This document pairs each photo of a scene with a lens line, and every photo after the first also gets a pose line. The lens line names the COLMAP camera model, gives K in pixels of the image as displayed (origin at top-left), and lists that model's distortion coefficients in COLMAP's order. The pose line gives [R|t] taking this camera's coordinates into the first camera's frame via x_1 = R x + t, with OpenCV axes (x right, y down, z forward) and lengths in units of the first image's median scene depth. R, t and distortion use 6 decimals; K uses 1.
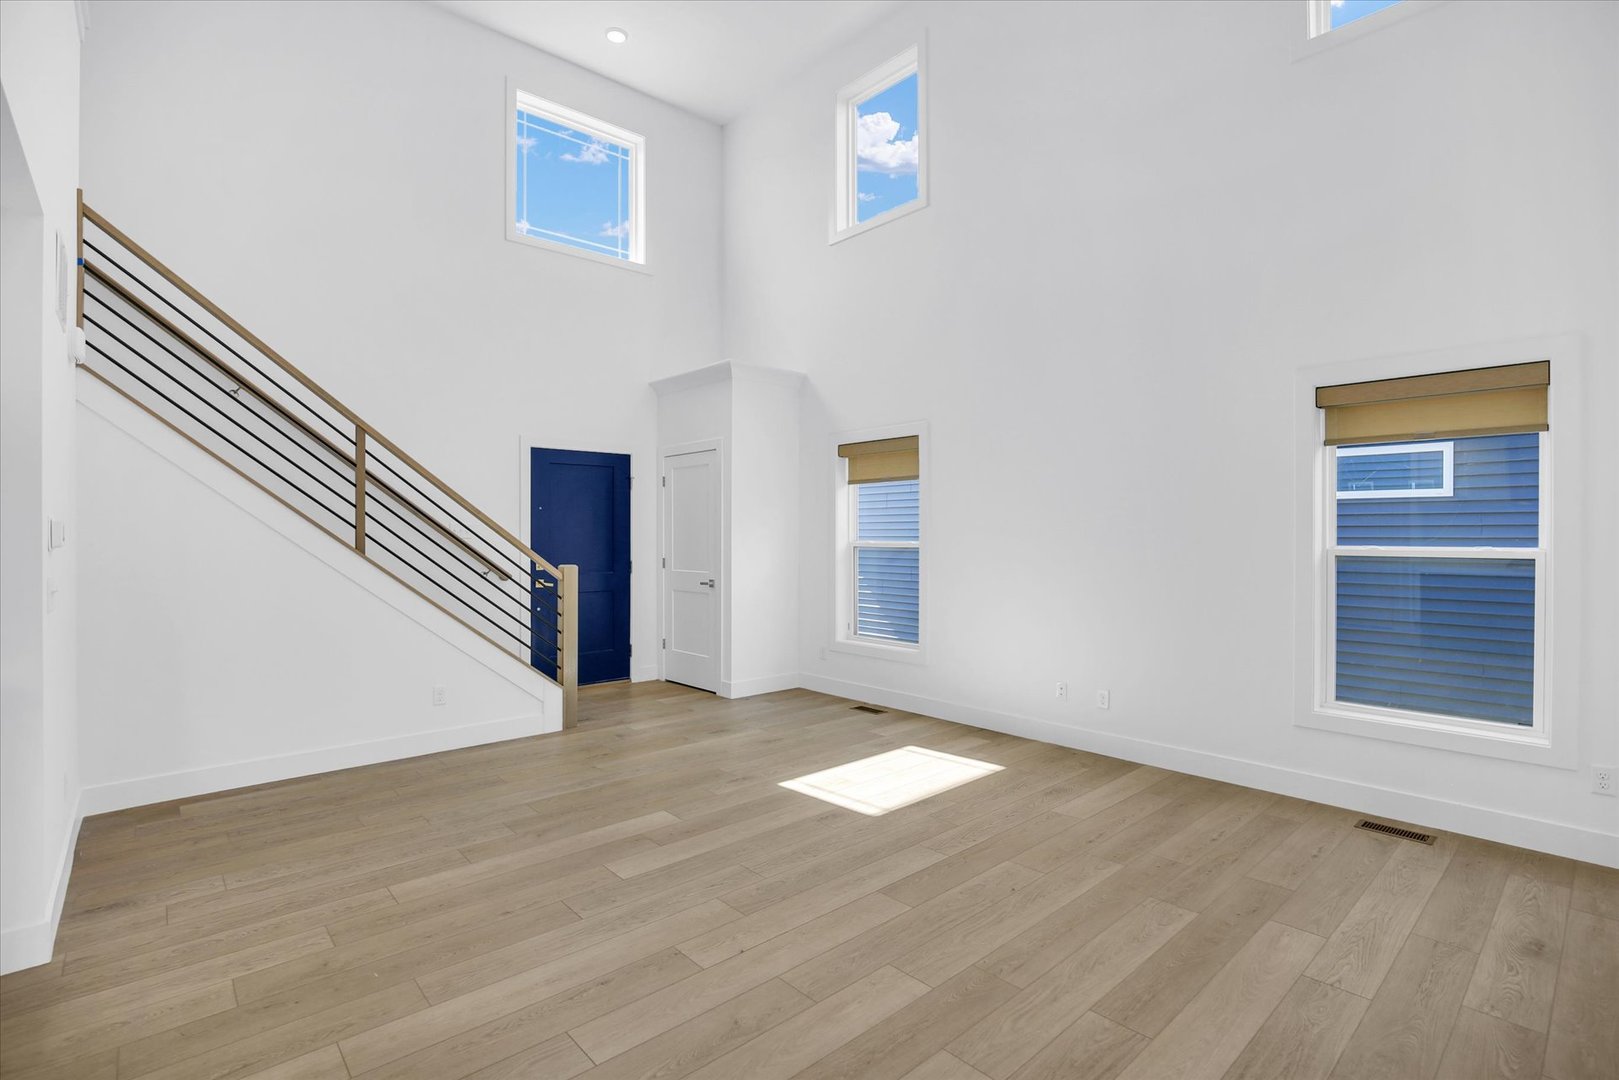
lens RADIAL K [[760.8, 0, 812.8], [0, 760.8, 537.5], [0, 0, 1]] dist [-0.023201, 0.000021]
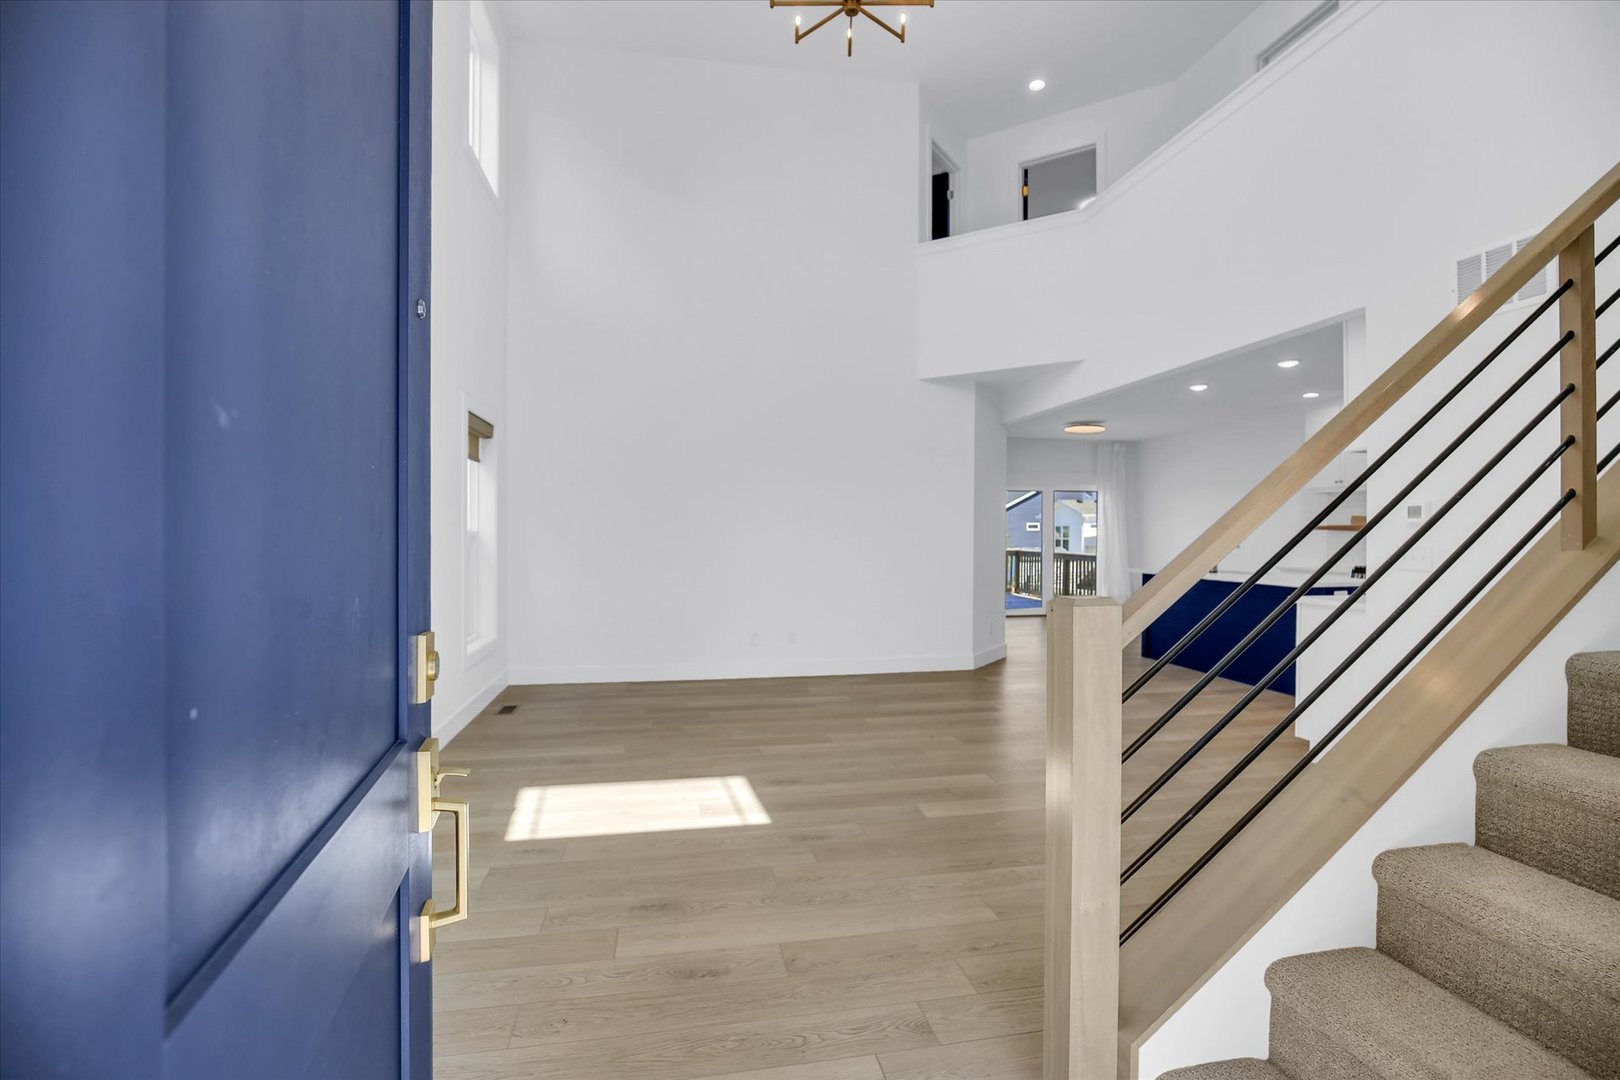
lens RADIAL K [[772.8, 0, 805.1], [0, 772.8, 536.2], [0, 0, 1]] dist [-0.025034, 0.000308]
pose [[-0.852800, 0.004708, 0.522216, -0.654348], [0.008614, 0.999950, 0.005052, 0.017359], [-0.522166, 0.008806, -0.852798, 2.188486]]
